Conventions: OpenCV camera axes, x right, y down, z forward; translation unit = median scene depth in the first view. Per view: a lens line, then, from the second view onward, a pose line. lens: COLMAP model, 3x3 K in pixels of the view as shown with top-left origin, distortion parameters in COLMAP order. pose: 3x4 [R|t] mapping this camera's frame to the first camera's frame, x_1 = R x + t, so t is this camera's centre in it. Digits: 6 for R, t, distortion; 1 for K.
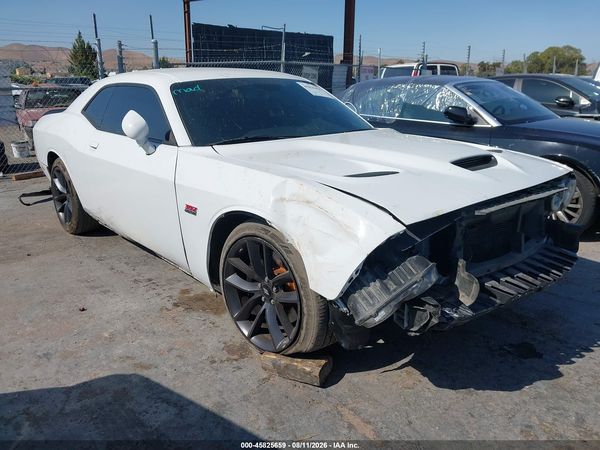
lens RADIAL K [[483.3, 0, 293.6], [0, 483.3, 228.8], [0, 0, 1]] dist [0.001789, -0.007683]
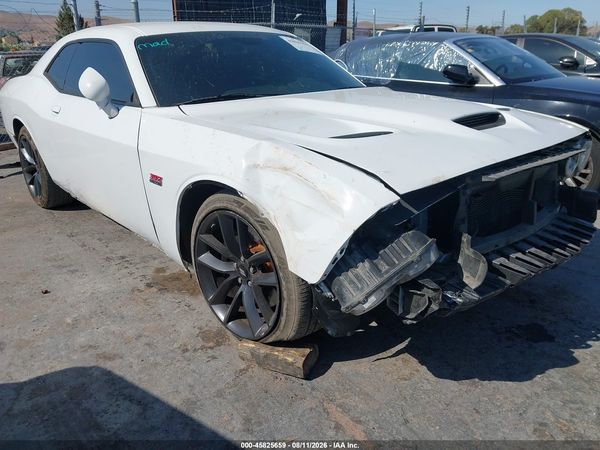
lens RADIAL K [[483.3, 0, 291.6], [0, 483.3, 225.2], [0, 0, 1]] dist [0.001789, -0.007683]
pose [[0.999910, -0.013238, 0.002217, 0.028394], [0.013098, 0.998450, 0.054100, -0.001343], [-0.002930, -0.054066, 0.998533, 0.113001]]
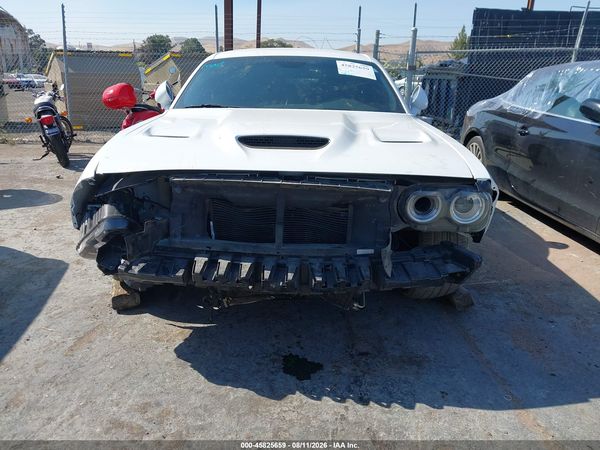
lens RADIAL K [[483.3, 0, 294.8], [0, 483.3, 227.2], [0, 0, 1]] dist [0.001789, -0.007683]
pose [[0.734809, 0.220571, -0.641408, 0.918561], [-0.215051, 0.972621, 0.088103, -0.060593], [0.643279, 0.073196, 0.762125, 0.308257]]
